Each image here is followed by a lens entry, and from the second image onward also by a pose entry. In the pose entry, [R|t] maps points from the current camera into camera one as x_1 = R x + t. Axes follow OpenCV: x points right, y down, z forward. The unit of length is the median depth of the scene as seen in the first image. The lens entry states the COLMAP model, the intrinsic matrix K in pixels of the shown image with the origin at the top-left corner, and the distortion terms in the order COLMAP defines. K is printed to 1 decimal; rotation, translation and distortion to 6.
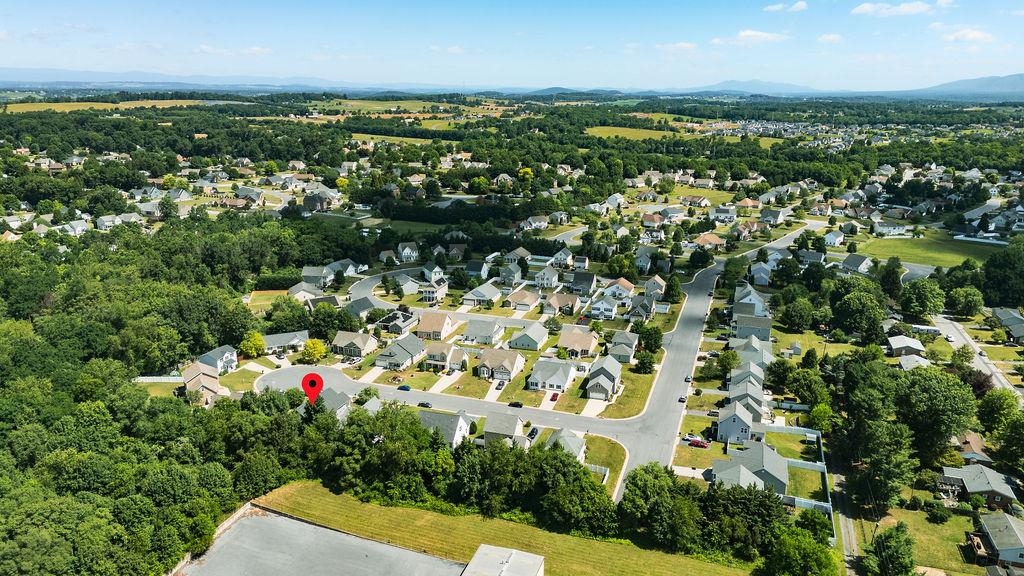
lens RADIAL K [[755.9, 0, 512.0], [0, 755.9, 288.0], [0, 0, 1]] dist [0.069940, -0.068236]
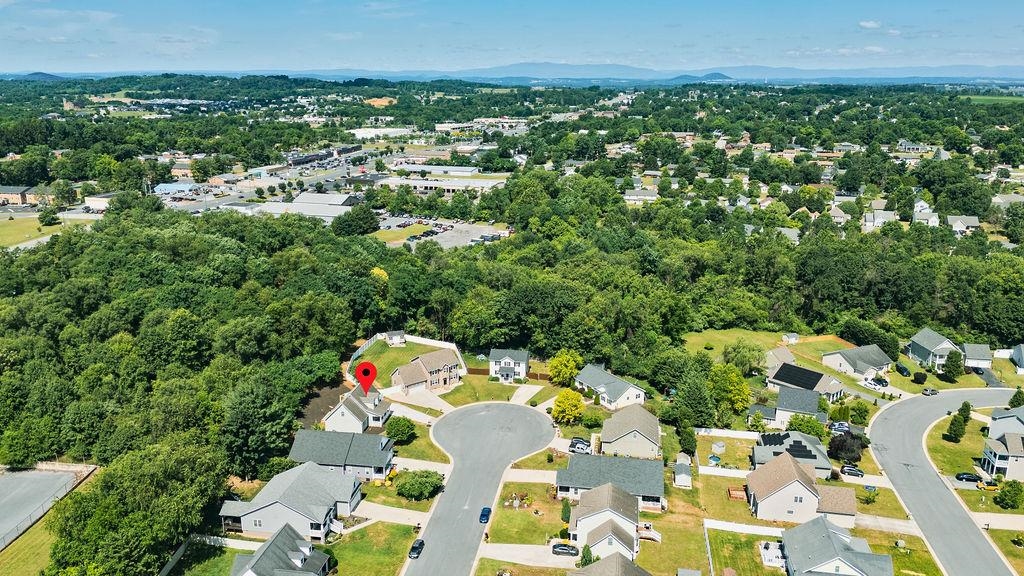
lens RADIAL K [[755.9, 0, 512.0], [0, 755.9, 288.0], [0, 0, 1]] dist [0.069940, -0.068236]
pose [[0.149803, 0.254044, -0.955521, 0.338806], [-0.258382, 0.942901, 0.210181, -0.143095], [0.954357, 0.215403, 0.206890, 0.815047]]
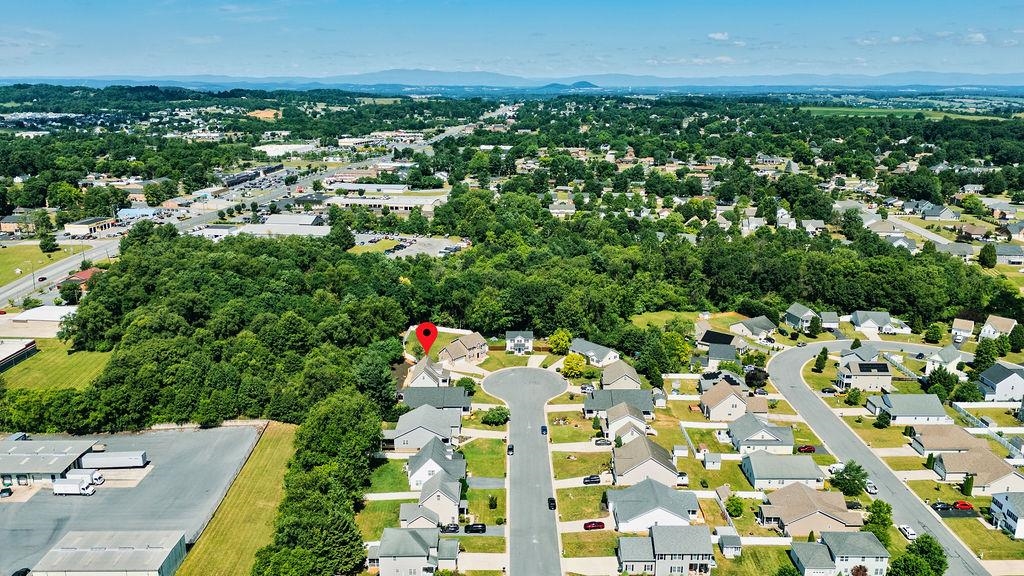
lens RADIAL K [[755.9, 0, 512.0], [0, 755.9, 288.0], [0, 0, 1]] dist [0.069940, -0.068236]
pose [[0.308890, 0.236495, -0.921226, 0.580930], [-0.246719, 0.955360, 0.162532, -0.149410], [0.918541, 0.177079, 0.353449, 0.589017]]
